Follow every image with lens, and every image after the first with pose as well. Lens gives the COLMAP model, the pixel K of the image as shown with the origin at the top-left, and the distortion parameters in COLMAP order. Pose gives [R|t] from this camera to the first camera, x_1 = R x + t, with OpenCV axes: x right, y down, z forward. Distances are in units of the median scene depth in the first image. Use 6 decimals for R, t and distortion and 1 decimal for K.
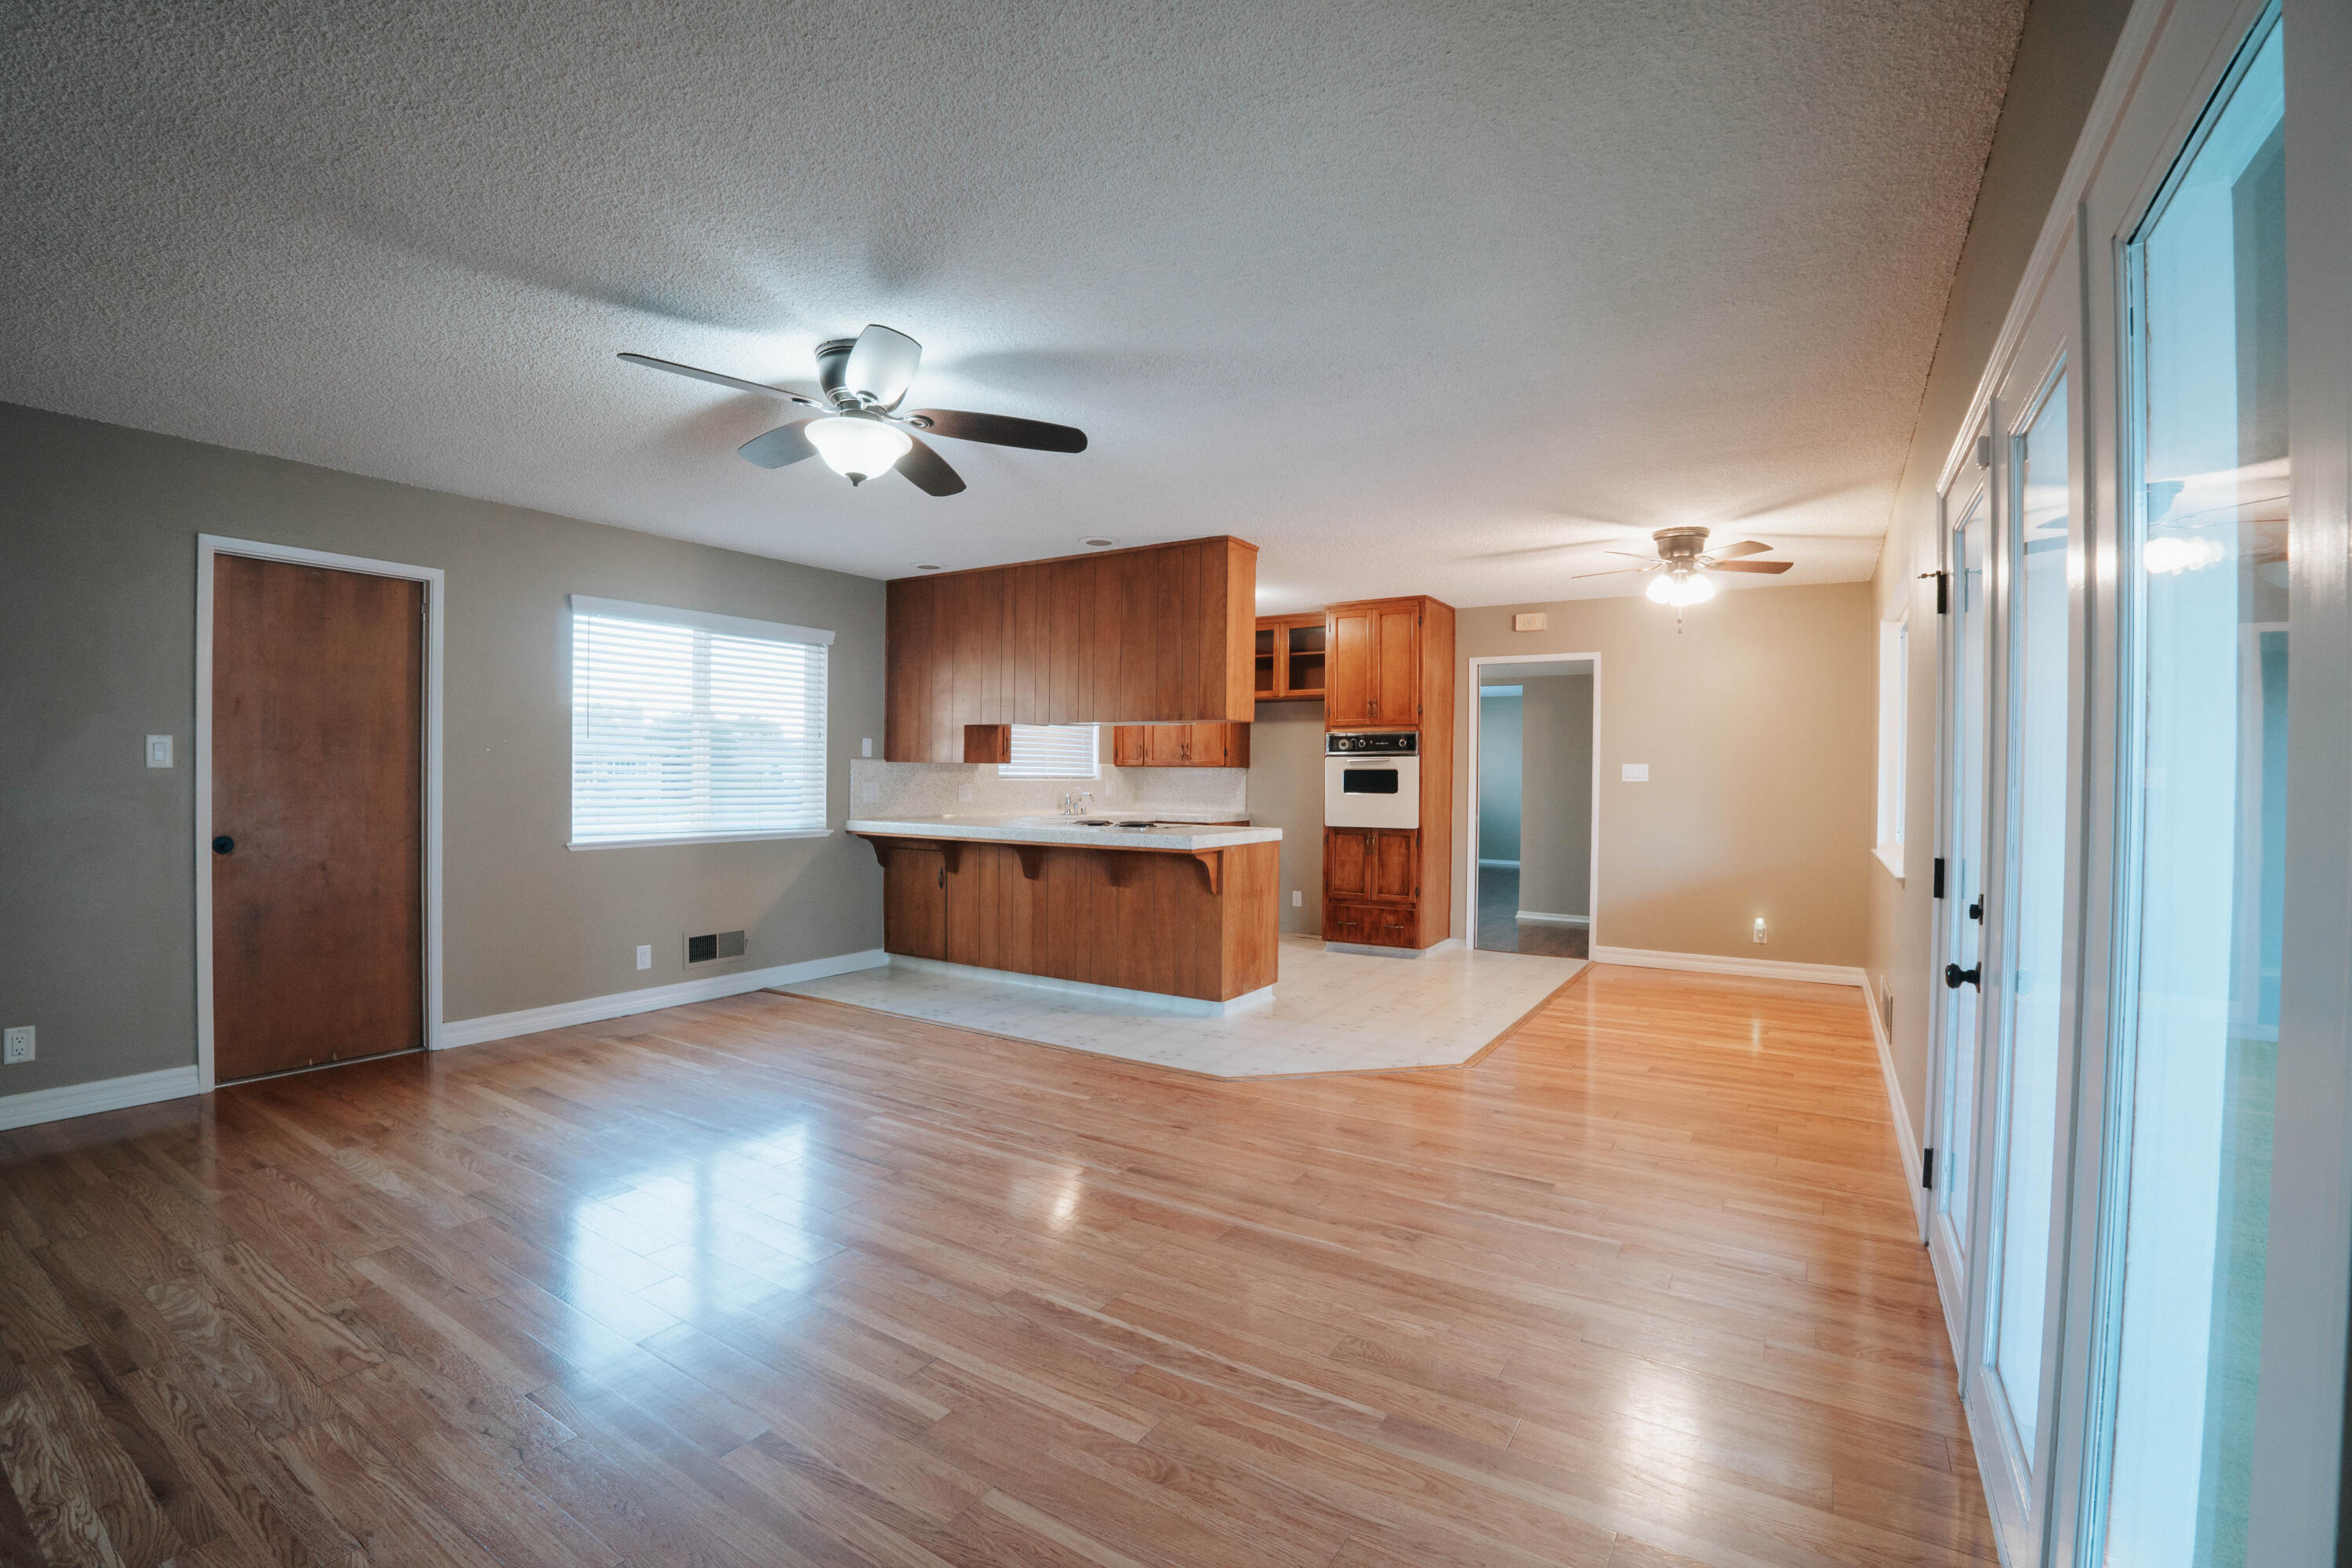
lens RADIAL K [[1041.8, 0, 1179.7], [0, 1041.8, 789.3], [0, 0, 1]] dist [-0.056396, 0.006237]
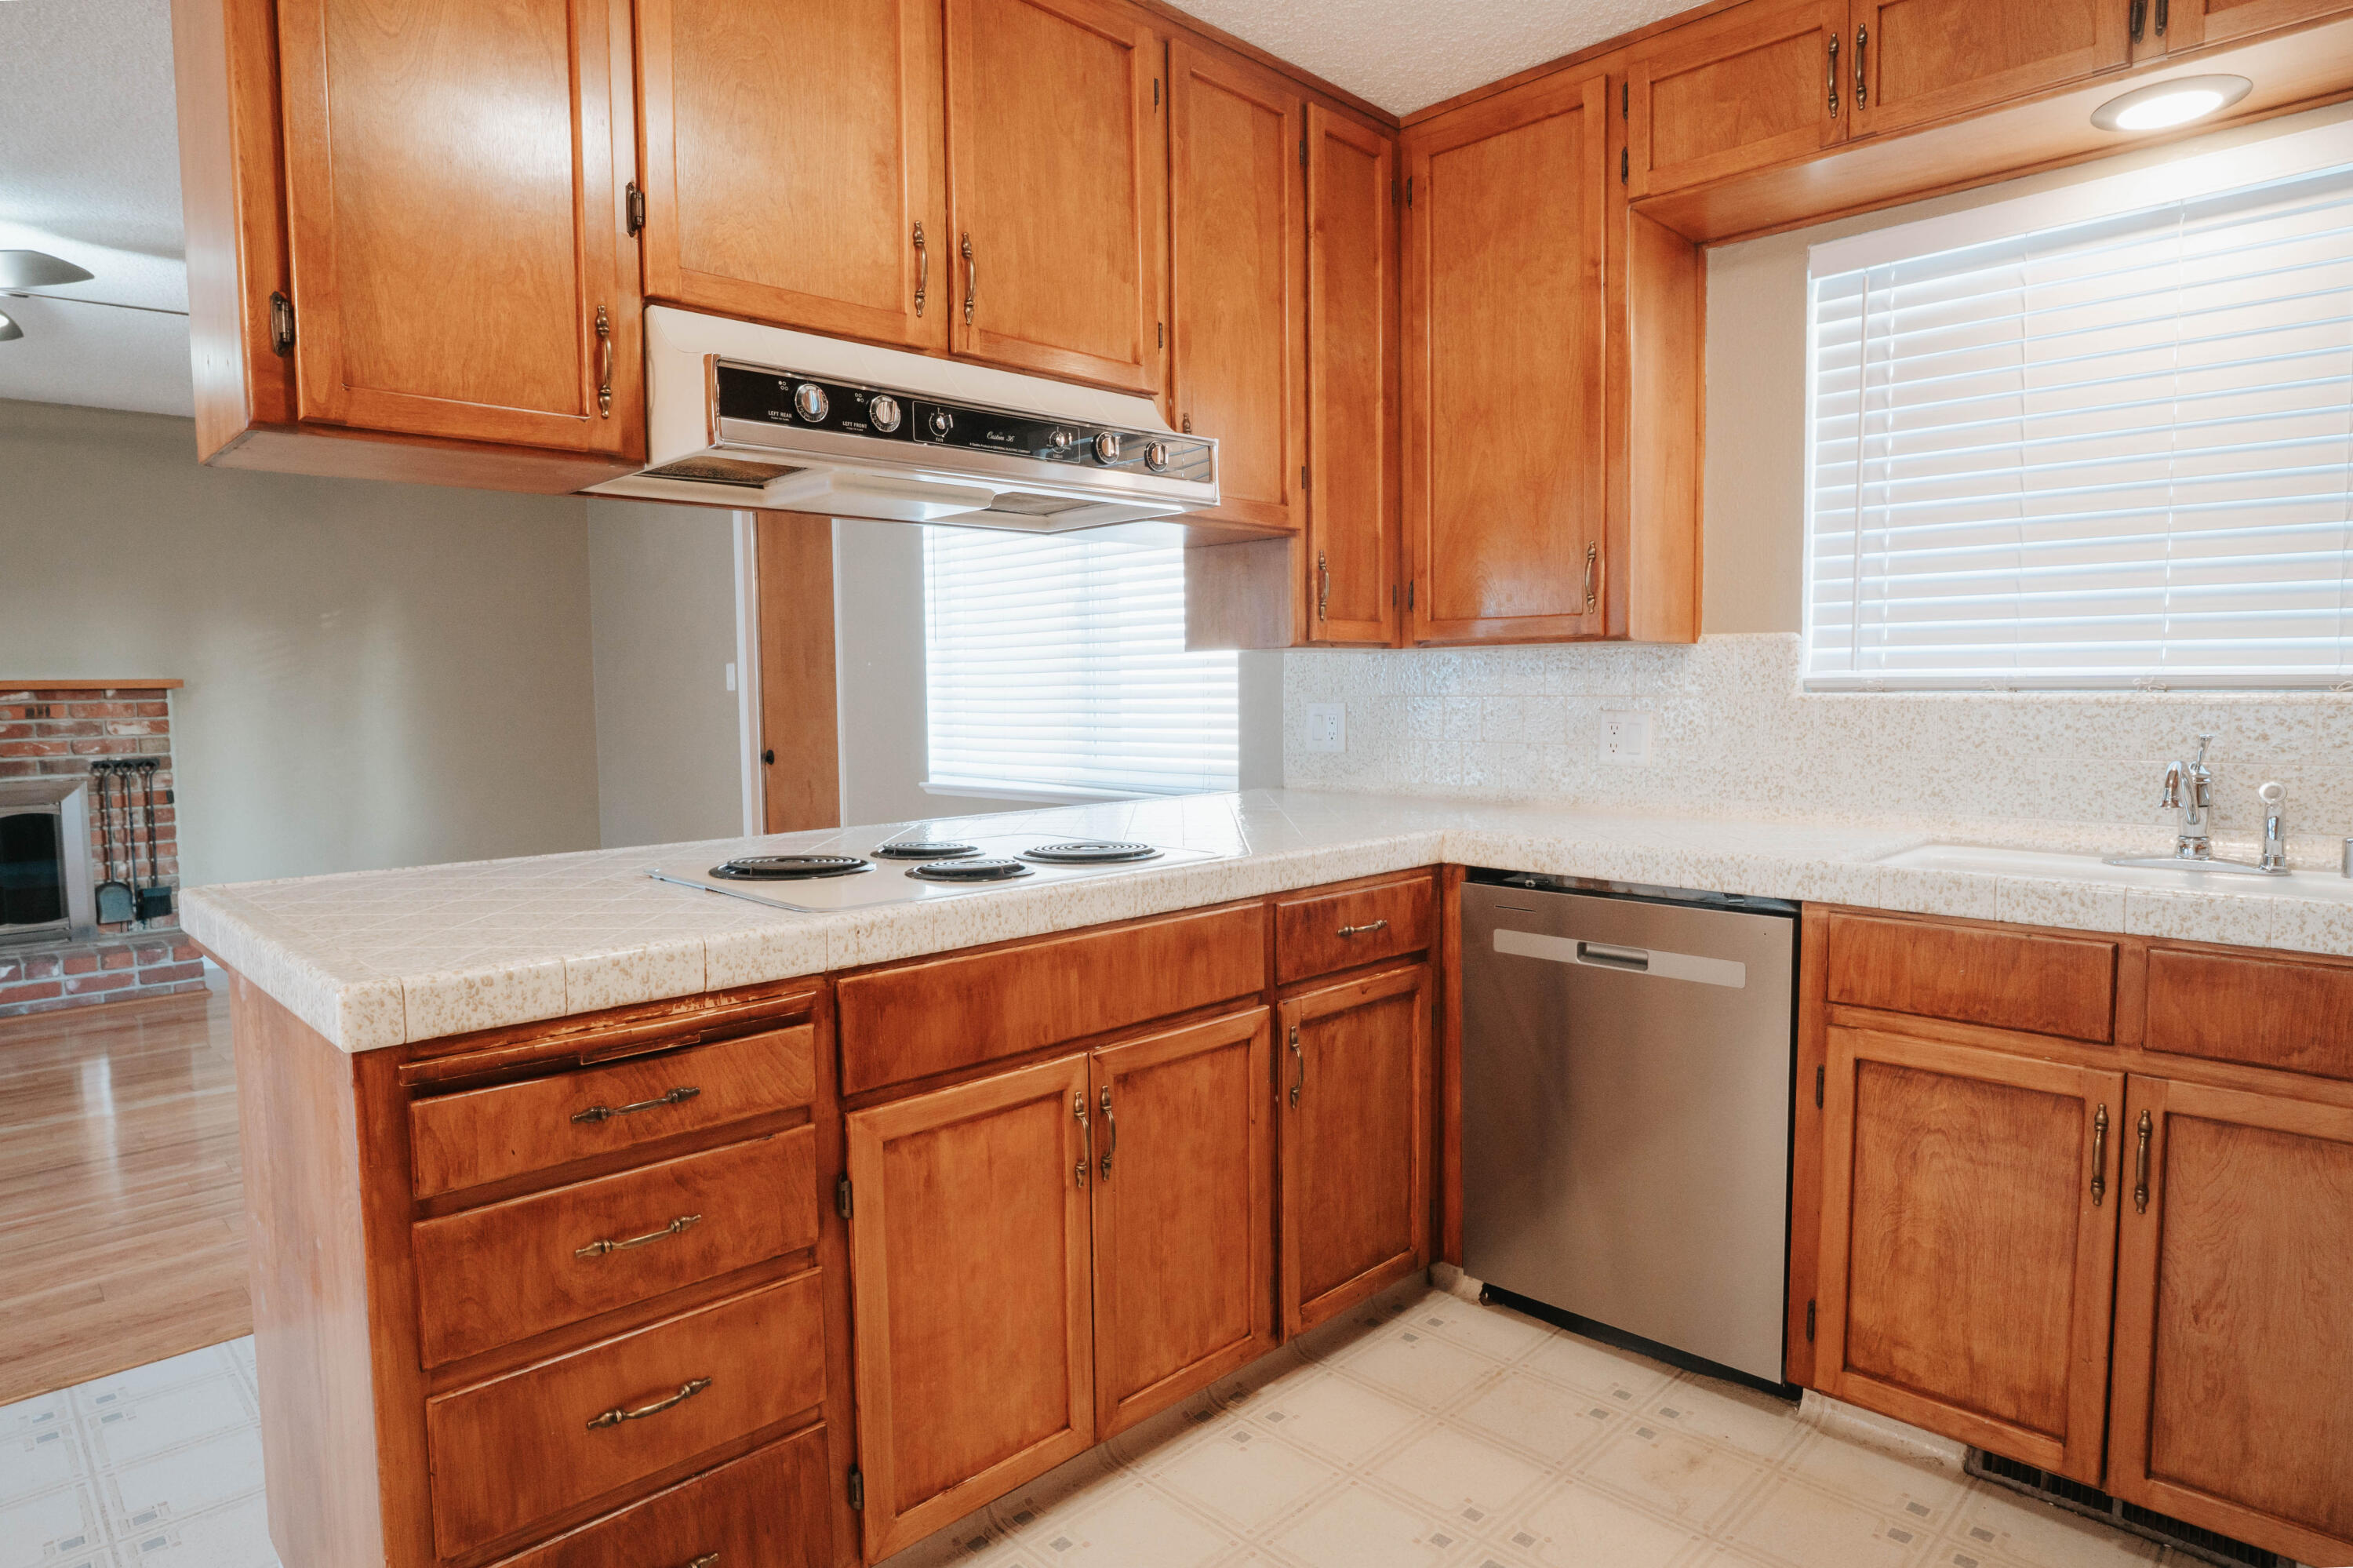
lens RADIAL K [[1338.9, 0, 1186.1], [0, 1338.9, 788.1], [0, 0, 1]] dist [-0.032506, 0.009820]
pose [[-0.233309, 0.067202, -0.970078, 0.417195], [-0.000534, 0.997600, 0.069237, -0.016783], [0.972402, 0.016671, -0.232713, 1.775665]]
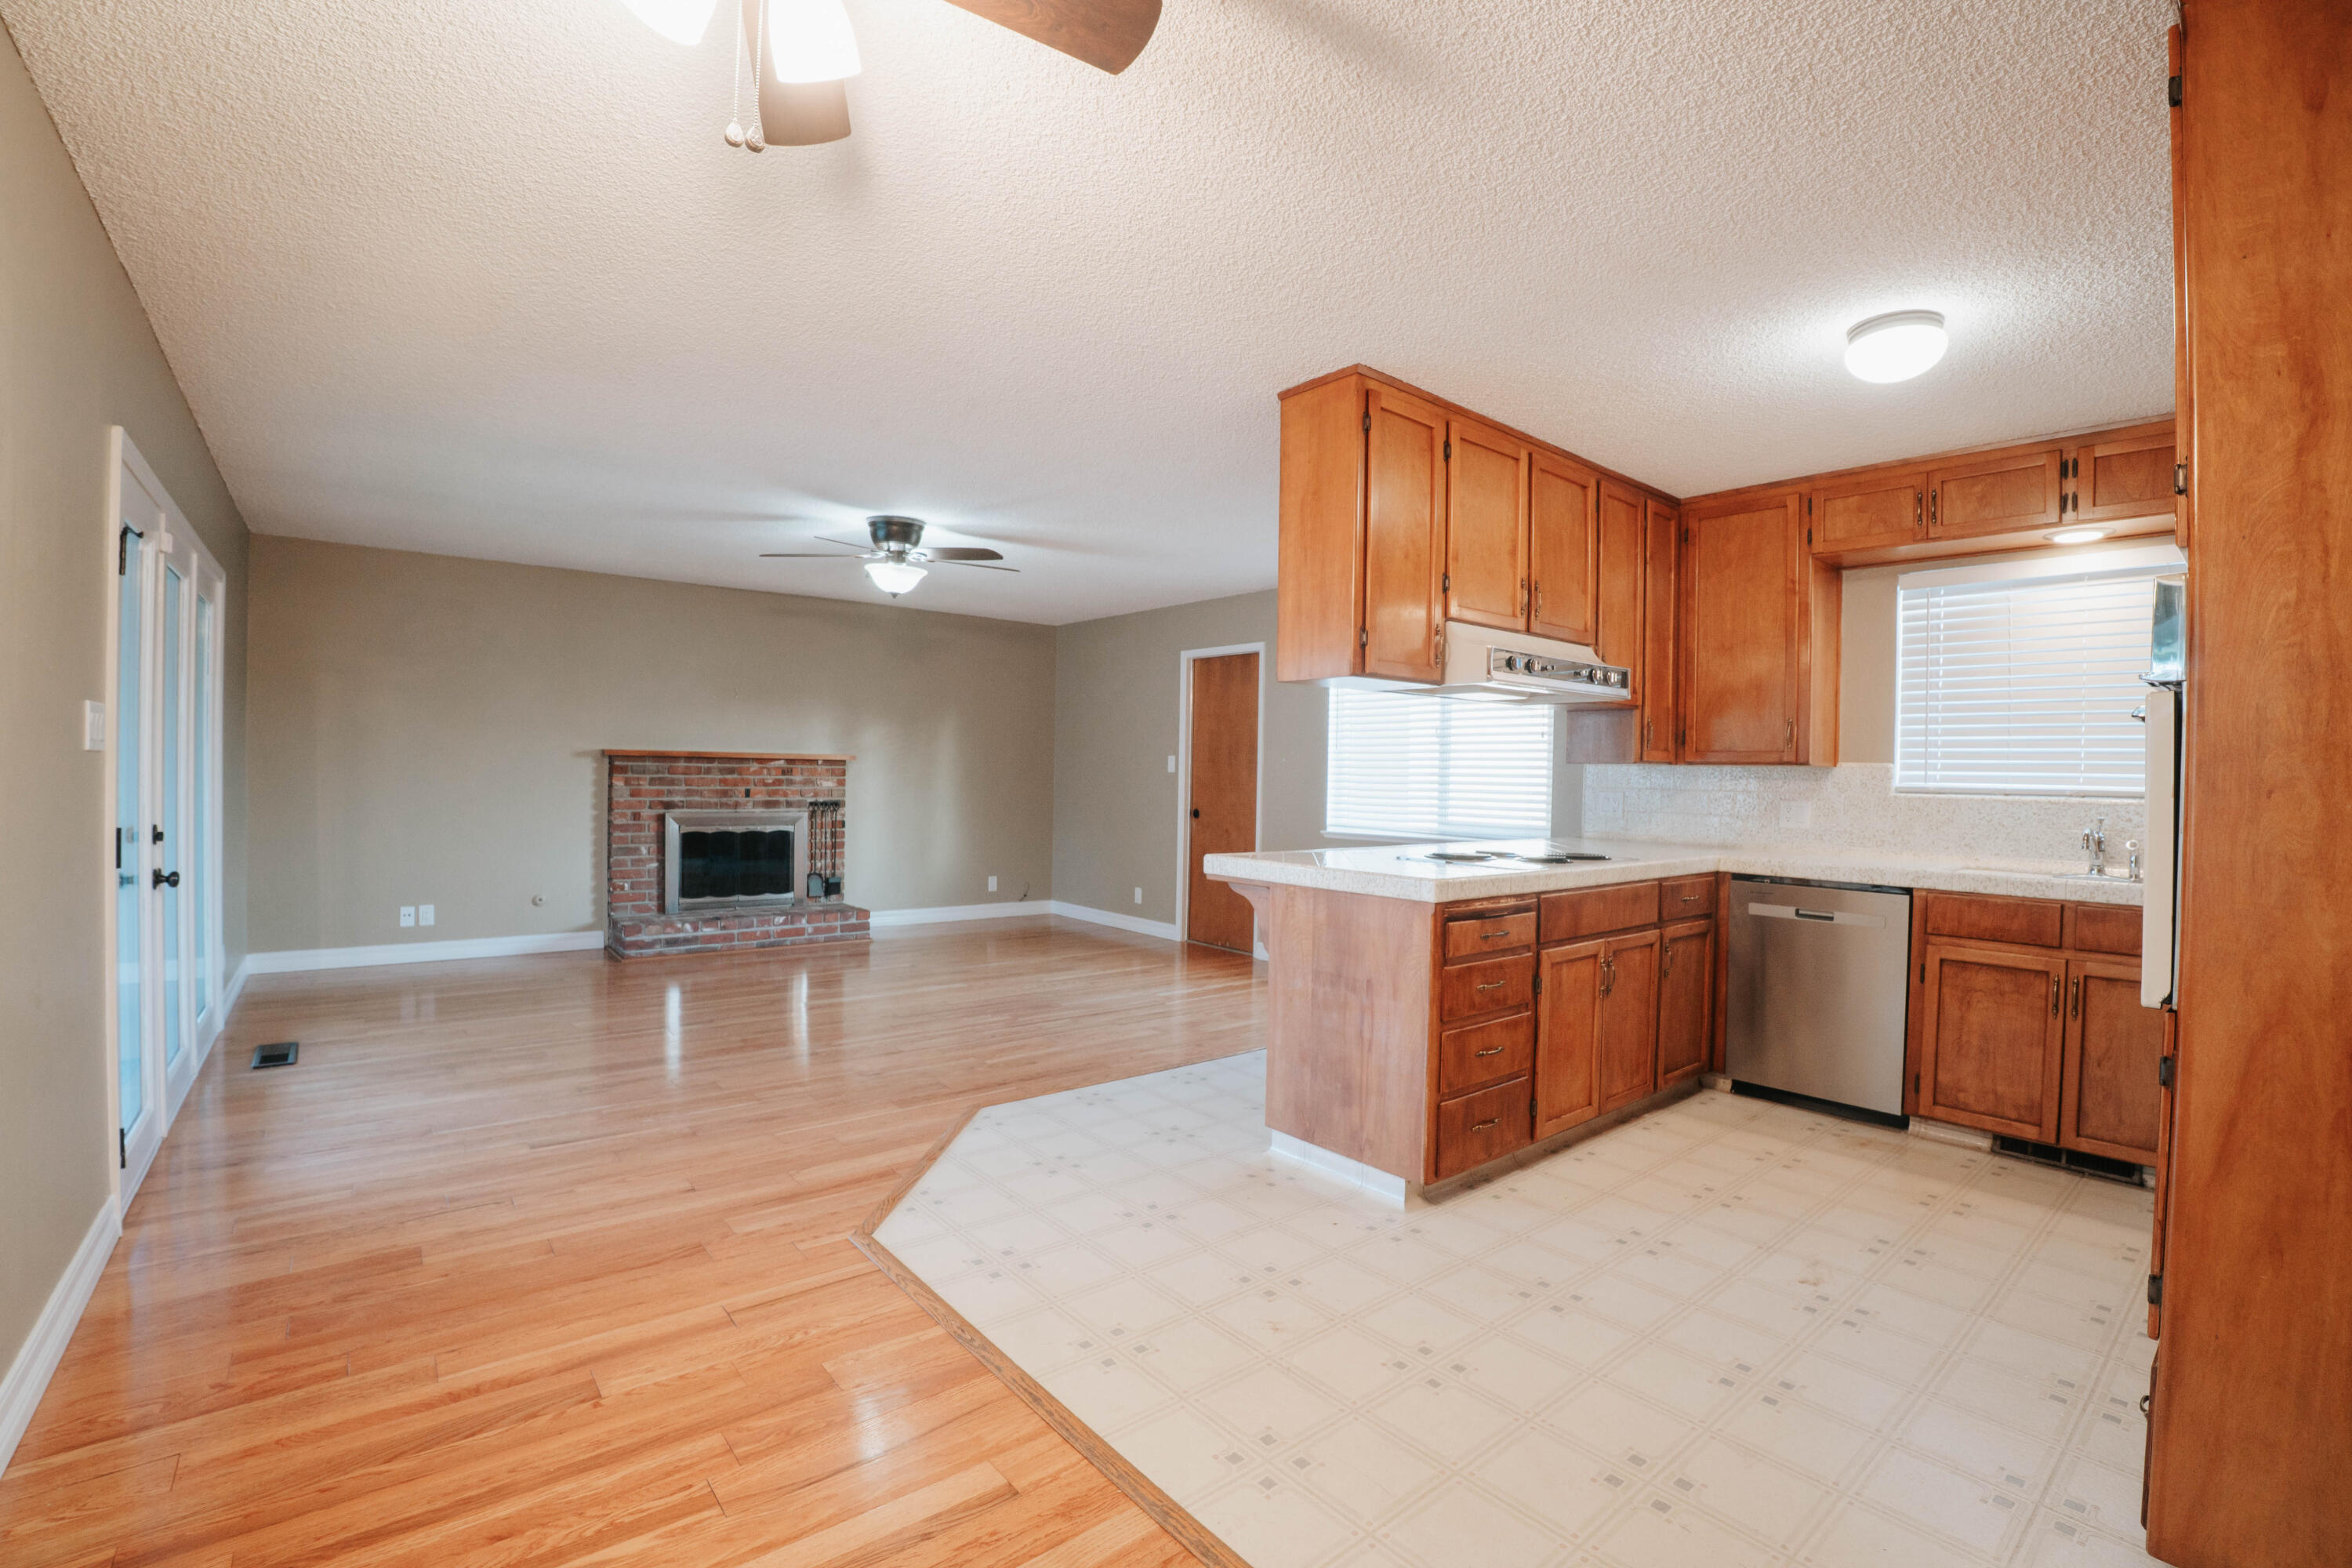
lens RADIAL K [[1041.8, 0, 1179.1], [0, 1041.8, 785.6], [0, 0, 1]] dist [-0.056396, 0.006237]
pose [[-0.324406, -0.003257, -0.945912, 0.904373], [-0.030753, 0.999502, 0.007106, -0.011252], [0.945418, 0.031395, -0.324345, 1.564519]]
